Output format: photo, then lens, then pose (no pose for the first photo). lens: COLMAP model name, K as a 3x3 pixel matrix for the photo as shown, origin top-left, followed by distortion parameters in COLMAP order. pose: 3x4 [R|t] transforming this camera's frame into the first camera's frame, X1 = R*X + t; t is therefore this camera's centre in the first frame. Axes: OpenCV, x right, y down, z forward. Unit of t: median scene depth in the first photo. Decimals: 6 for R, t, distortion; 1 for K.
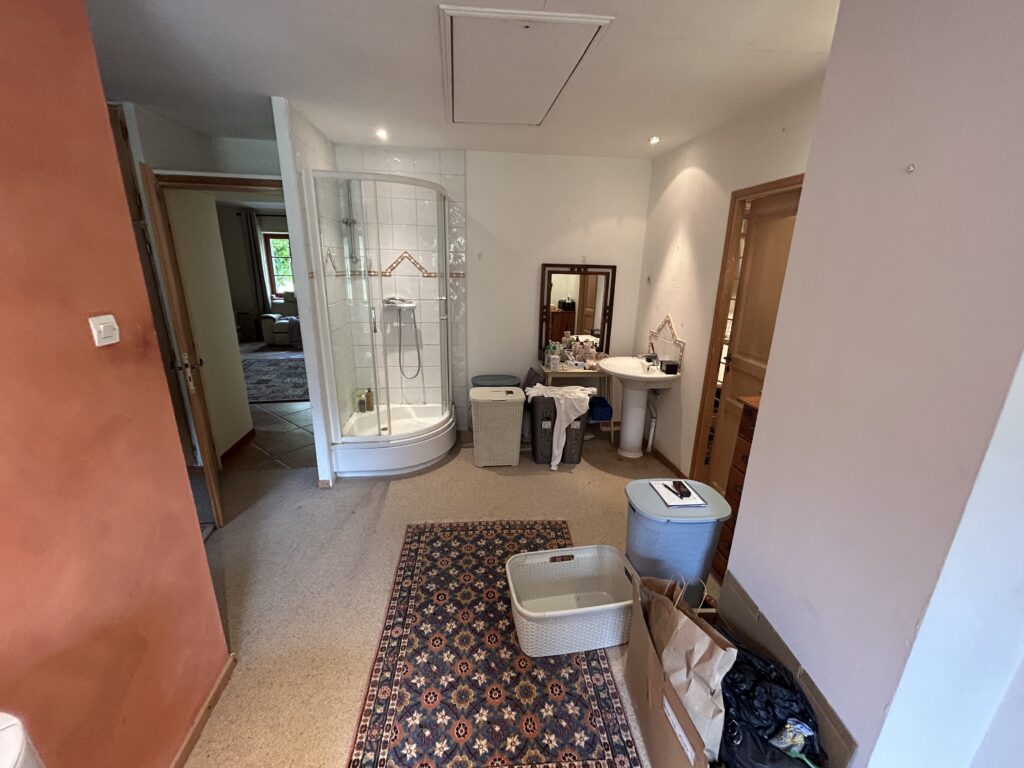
lens RADIAL K [[411.3, 0, 512.0], [0, 411.3, 384.0], [0, 0, 1]] dist [-0.000171, -0.000059]
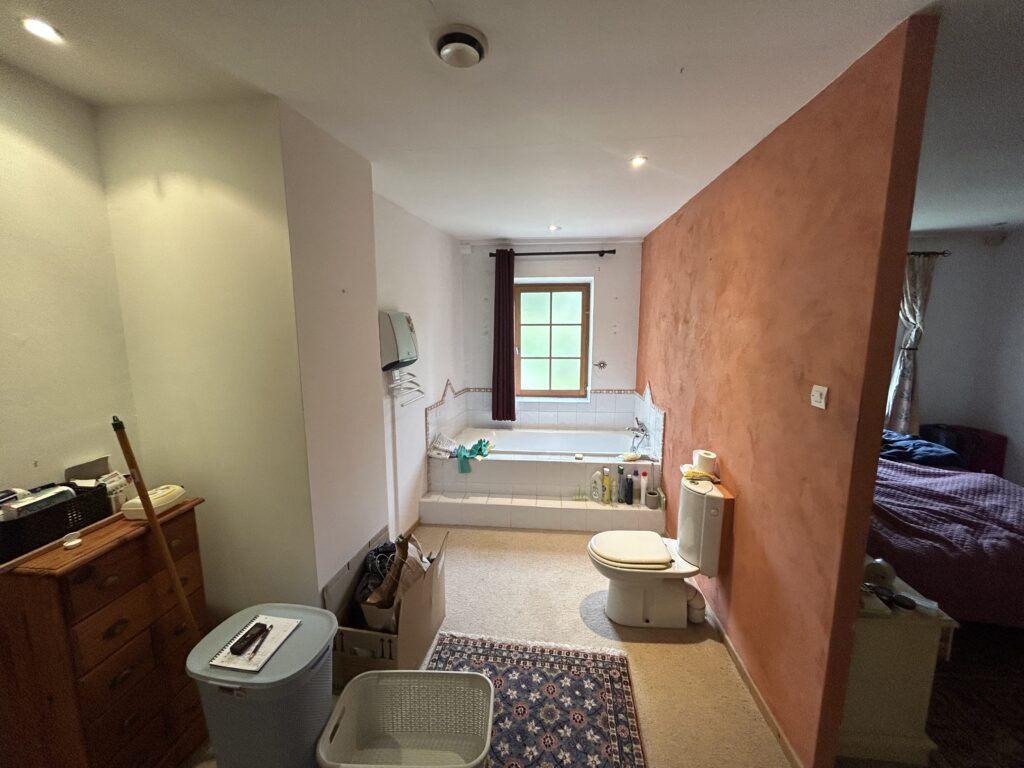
lens RADIAL K [[411.3, 0, 512.0], [0, 411.3, 384.0], [0, 0, 1]] dist [-0.000171, -0.000059]
pose [[-0.977798, -0.054826, 0.202250, -0.192116], [0.035686, 0.907500, 0.418534, -0.515875], [-0.206488, 0.416459, -0.885395, 1.603537]]
